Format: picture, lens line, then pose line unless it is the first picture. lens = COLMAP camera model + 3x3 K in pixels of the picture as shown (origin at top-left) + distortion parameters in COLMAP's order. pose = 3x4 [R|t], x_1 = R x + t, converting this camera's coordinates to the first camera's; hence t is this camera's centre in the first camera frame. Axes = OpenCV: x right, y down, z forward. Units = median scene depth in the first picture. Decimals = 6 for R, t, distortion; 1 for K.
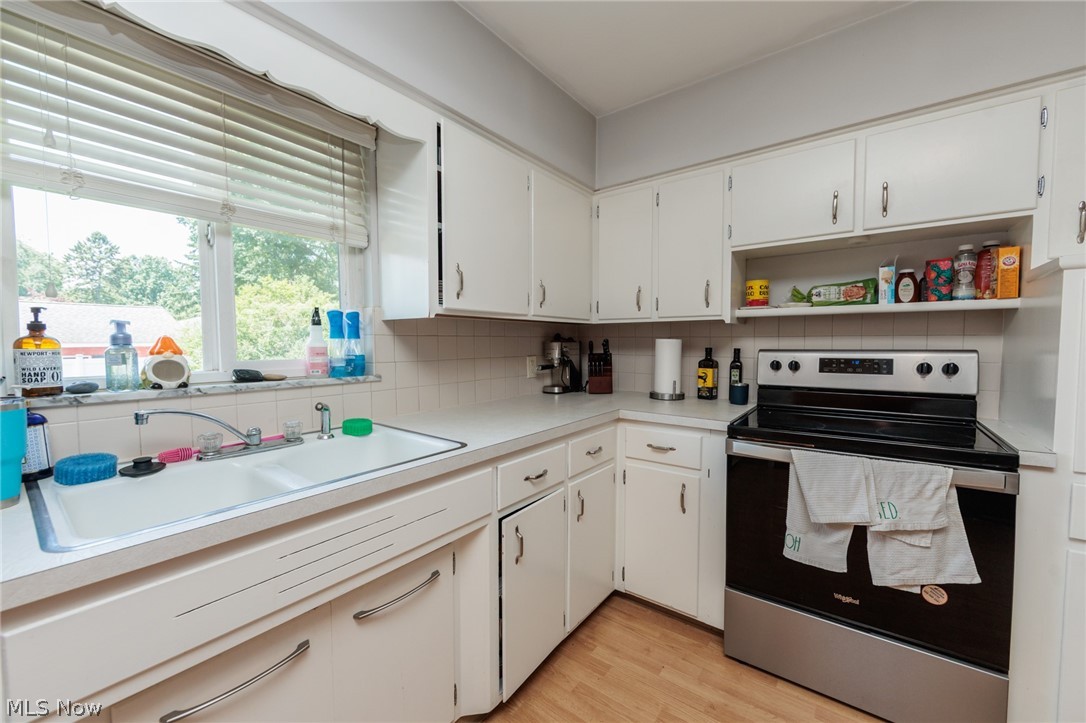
lens RADIAL K [[423.9, 0, 548.7], [0, 423.9, 360.9], [0, 0, 1]] dist [-0.007803, 0.000750]
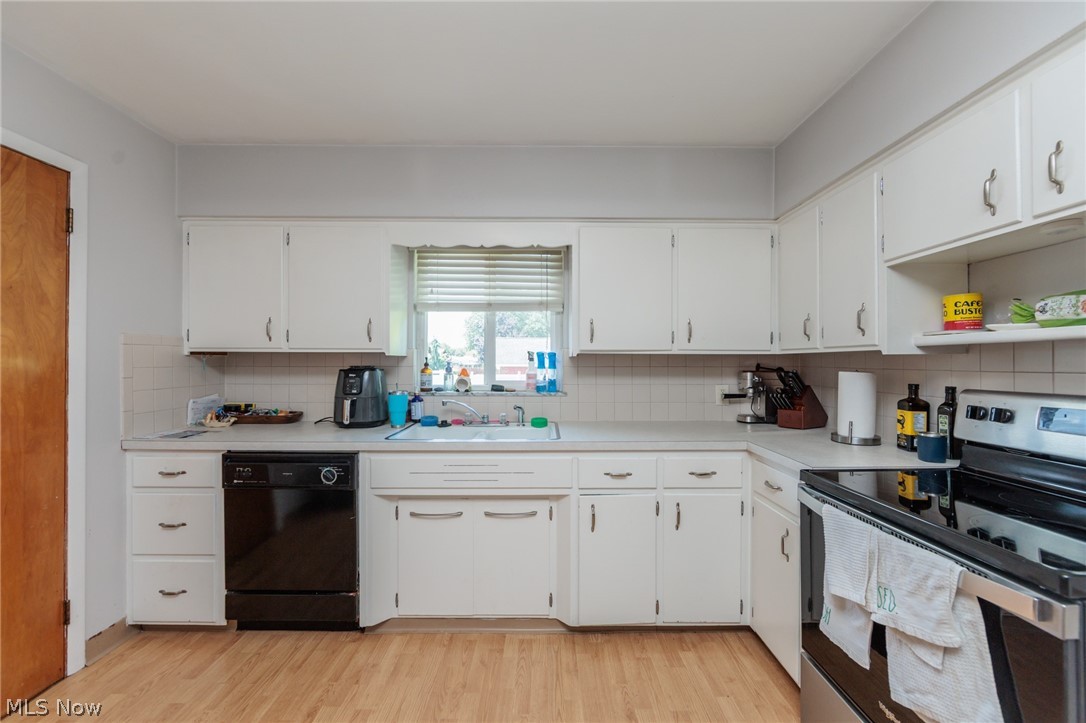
lens RADIAL K [[423.9, 0, 548.2], [0, 423.9, 360.1], [0, 0, 1]] dist [-0.007803, 0.000750]
pose [[0.612886, -0.001743, -0.790169, 0.826375], [-0.039914, 0.998653, -0.033162, -0.032432], [0.789162, 0.051864, 0.611991, -0.004692]]
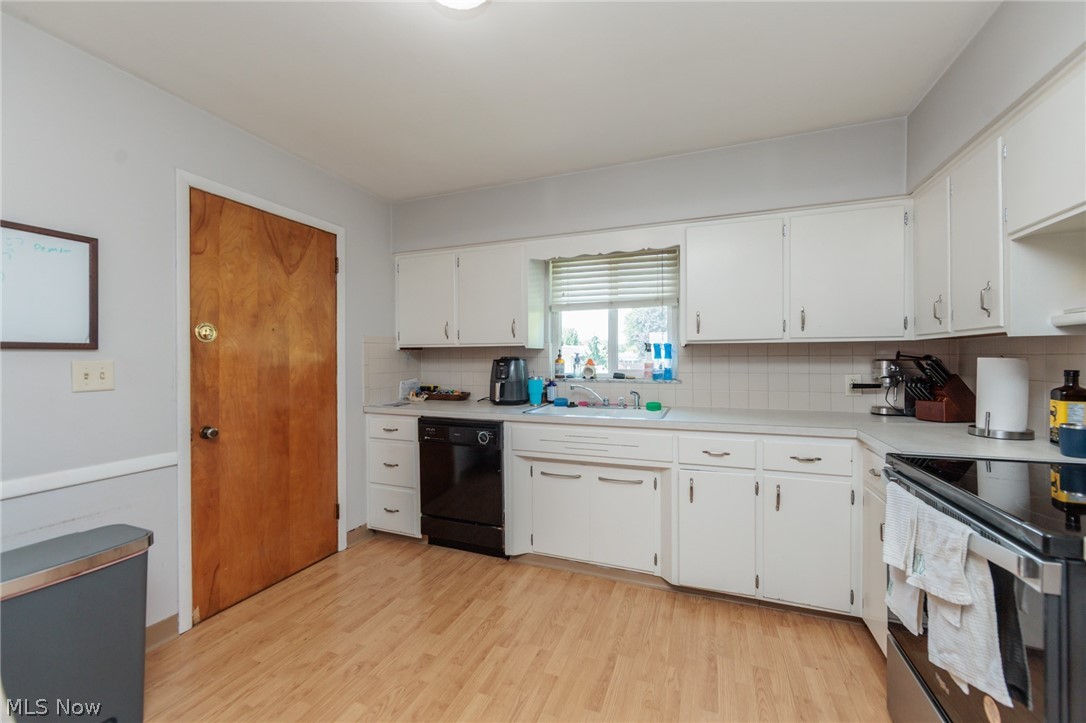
lens RADIAL K [[423.9, 0, 549.2], [0, 423.9, 357.8], [0, 0, 1]] dist [-0.007803, 0.000750]
pose [[0.281178, -0.001798, -0.959654, 1.119437], [-0.040277, 0.999095, -0.013673, -0.011841], [0.958810, 0.042497, 0.280851, 0.028570]]
